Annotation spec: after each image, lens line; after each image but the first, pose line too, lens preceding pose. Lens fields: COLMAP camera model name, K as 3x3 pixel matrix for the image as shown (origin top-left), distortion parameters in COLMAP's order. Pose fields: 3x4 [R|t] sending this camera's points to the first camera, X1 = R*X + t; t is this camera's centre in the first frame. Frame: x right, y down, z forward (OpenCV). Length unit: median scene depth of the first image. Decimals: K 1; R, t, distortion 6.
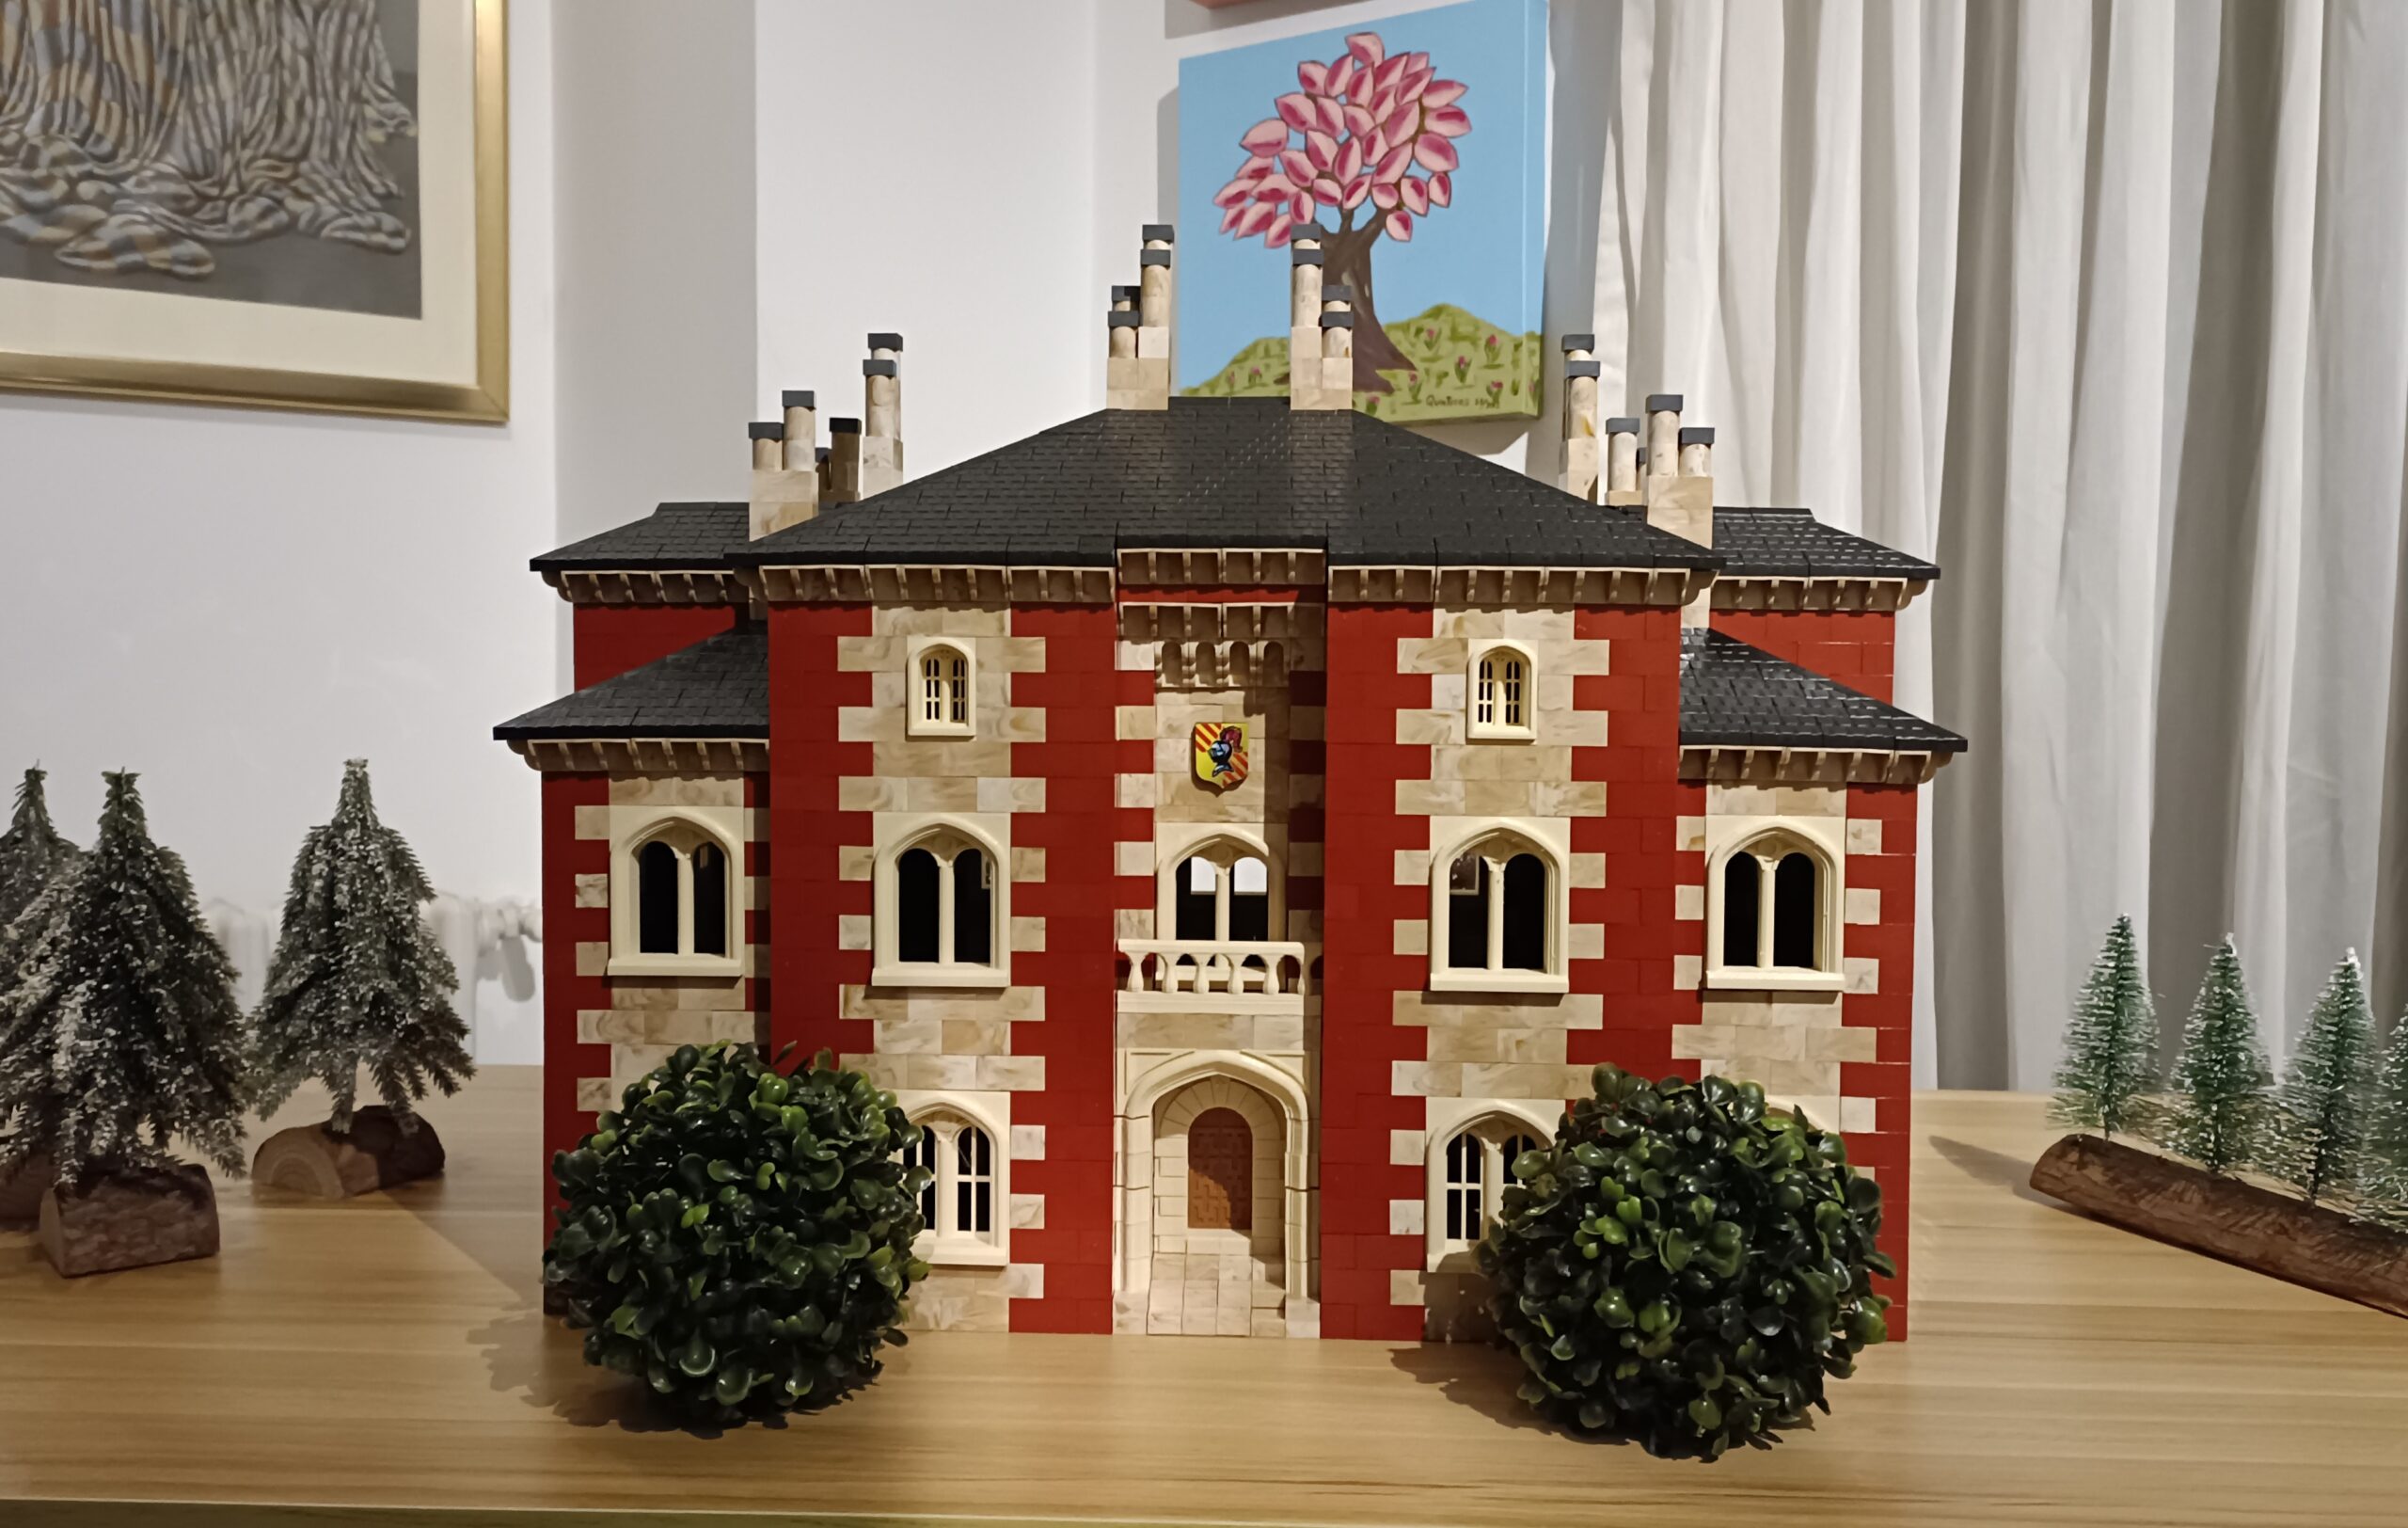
lens RADIAL K [[2129.7, 0, 1175.6], [0, 2129.7, 725.1], [0, 0, 1]] dist [0.013251, -0.004796]
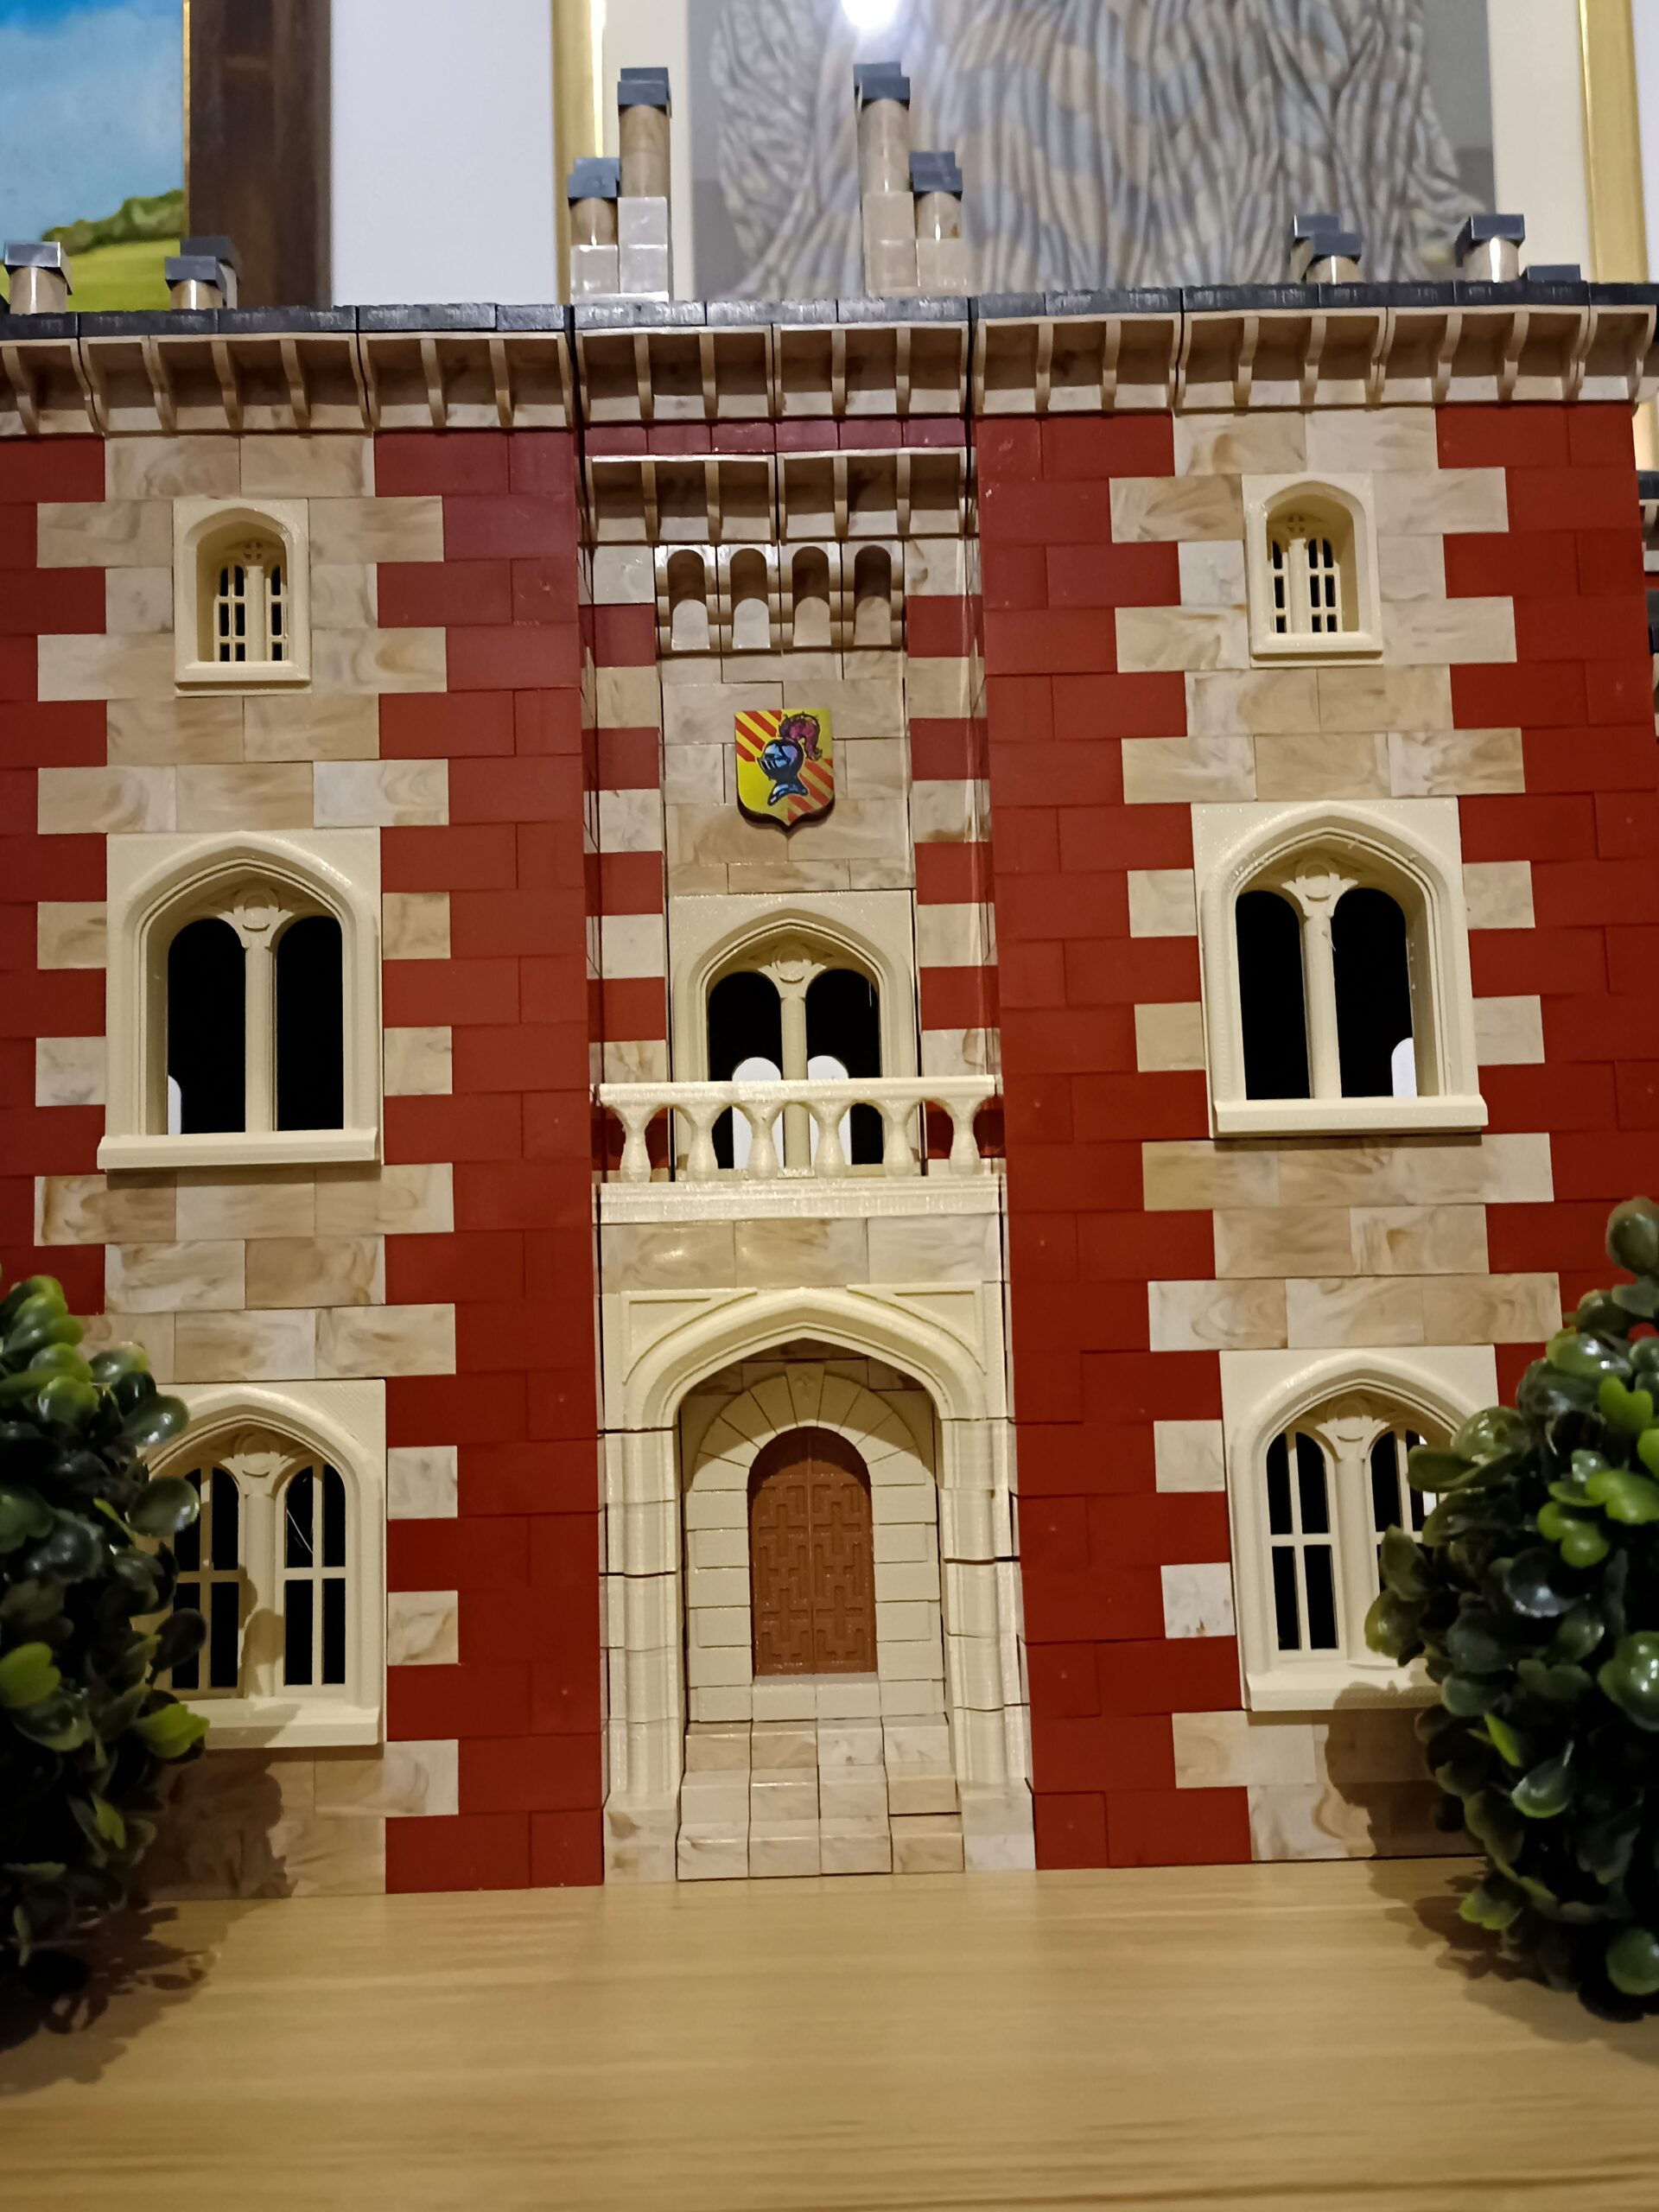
lens RADIAL K [[1885.0, 0, 807.5], [0, 1885.0, 1089.9], [0, 0, 1]] dist [0.047508, -0.056111]
pose [[0.997860, -0.032541, 0.056715, -0.002655], [0.040365, 0.988930, -0.142786, 0.172494], [-0.051440, 0.144769, 0.988127, 0.553124]]
